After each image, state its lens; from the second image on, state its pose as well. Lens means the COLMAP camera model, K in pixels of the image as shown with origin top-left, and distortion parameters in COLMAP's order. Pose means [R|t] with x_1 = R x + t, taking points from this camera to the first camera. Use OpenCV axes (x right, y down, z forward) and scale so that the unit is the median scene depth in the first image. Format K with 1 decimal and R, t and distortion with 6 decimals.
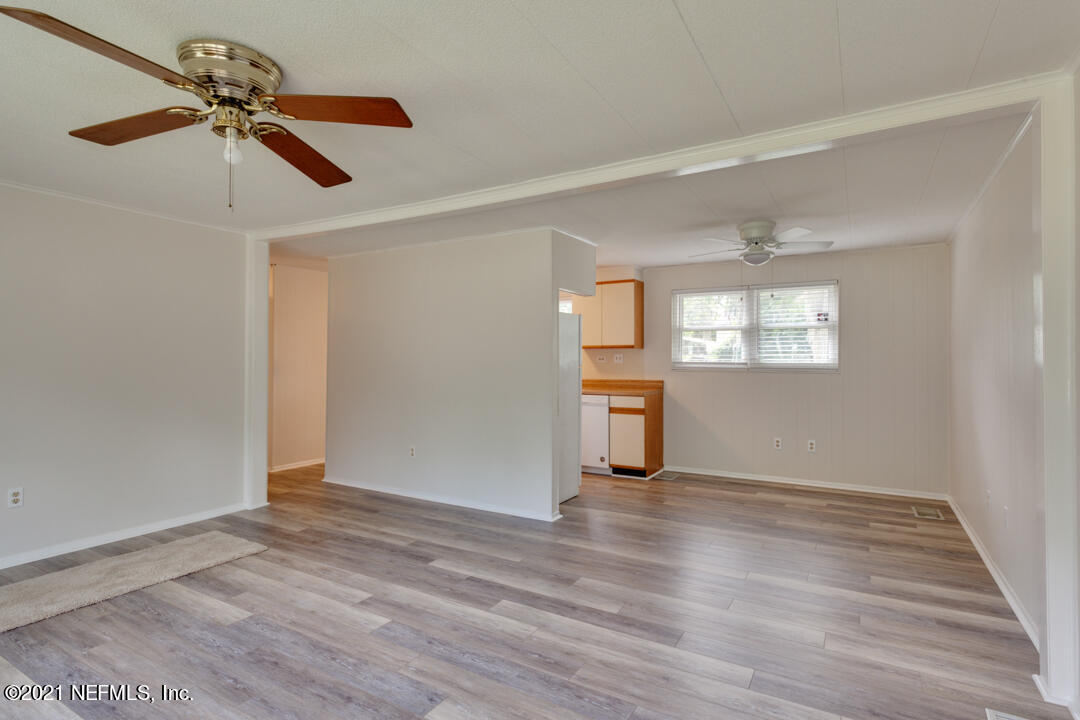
lens RADIAL K [[544.6, 0, 541.1], [0, 544.6, 359.4], [0, 0, 1]] dist [0.001884, 0.002100]
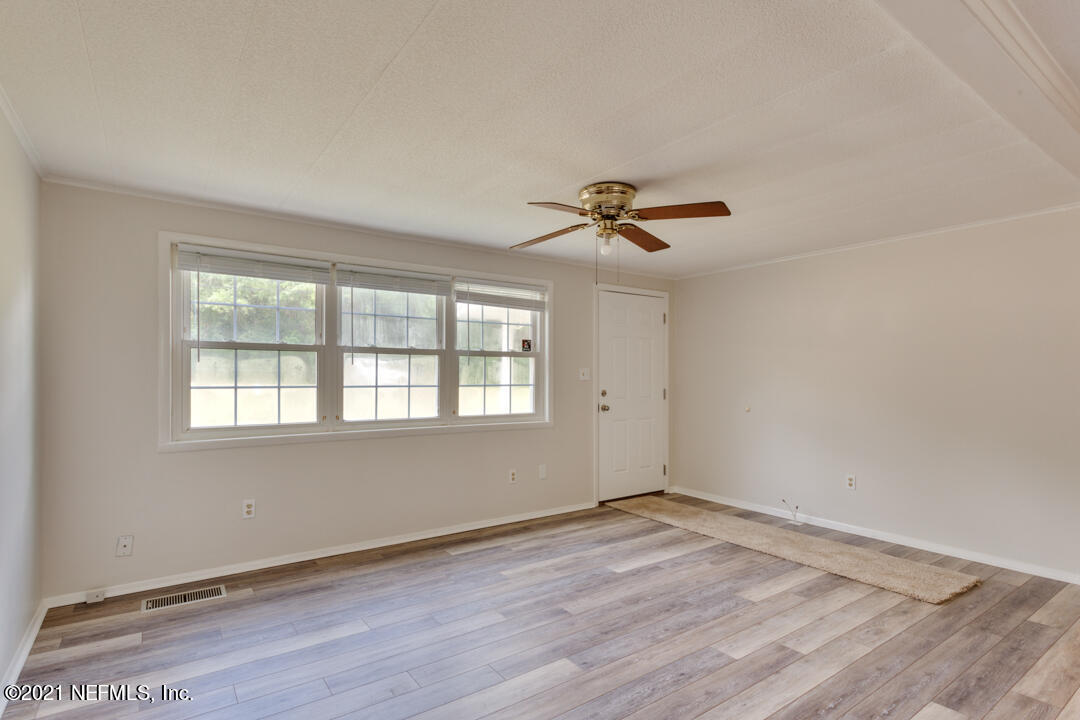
lens RADIAL K [[544.6, 0, 537.1], [0, 544.6, 369.7], [0, 0, 1]] dist [0.001884, 0.002100]
pose [[-0.408818, -0.013760, -0.912512, 0.668450], [-0.002401, 0.999899, -0.014002, -0.001257], [0.912613, -0.003533, -0.408810, 0.992770]]
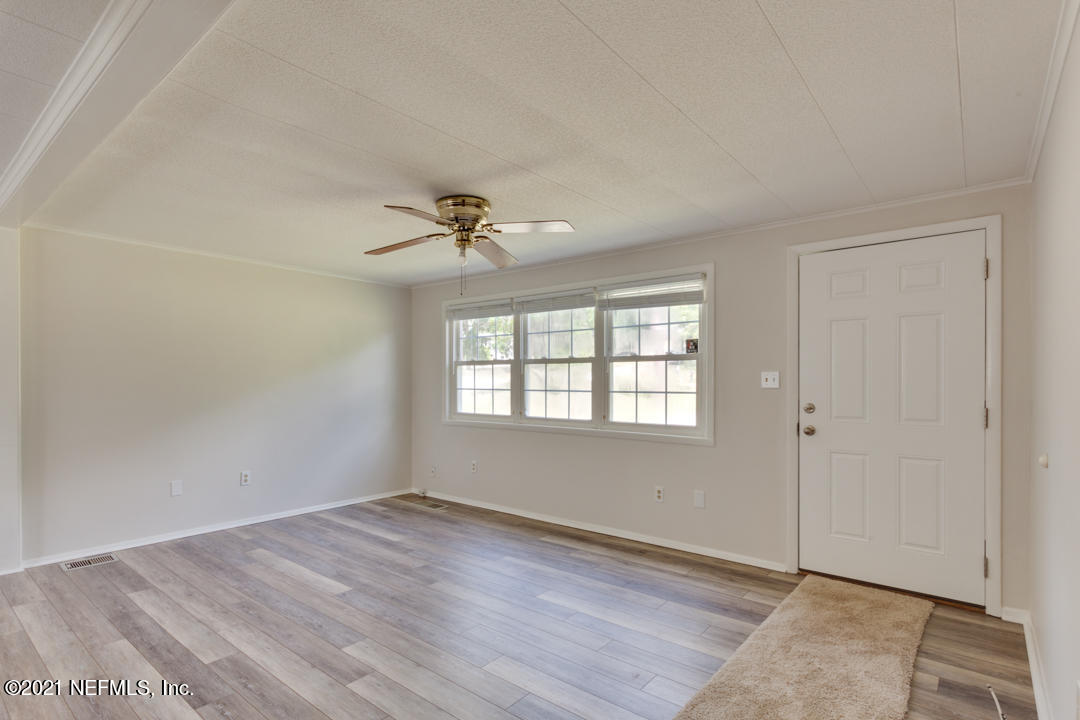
lens RADIAL K [[544.6, 0, 526.3], [0, 544.6, 376.6], [0, 0, 1]] dist [0.001884, 0.002100]
pose [[-0.985052, -0.004745, 0.172190, -0.711667], [-0.006742, 0.999917, -0.011016, -0.001446], [-0.172123, -0.012012, -0.985002, 1.773114]]
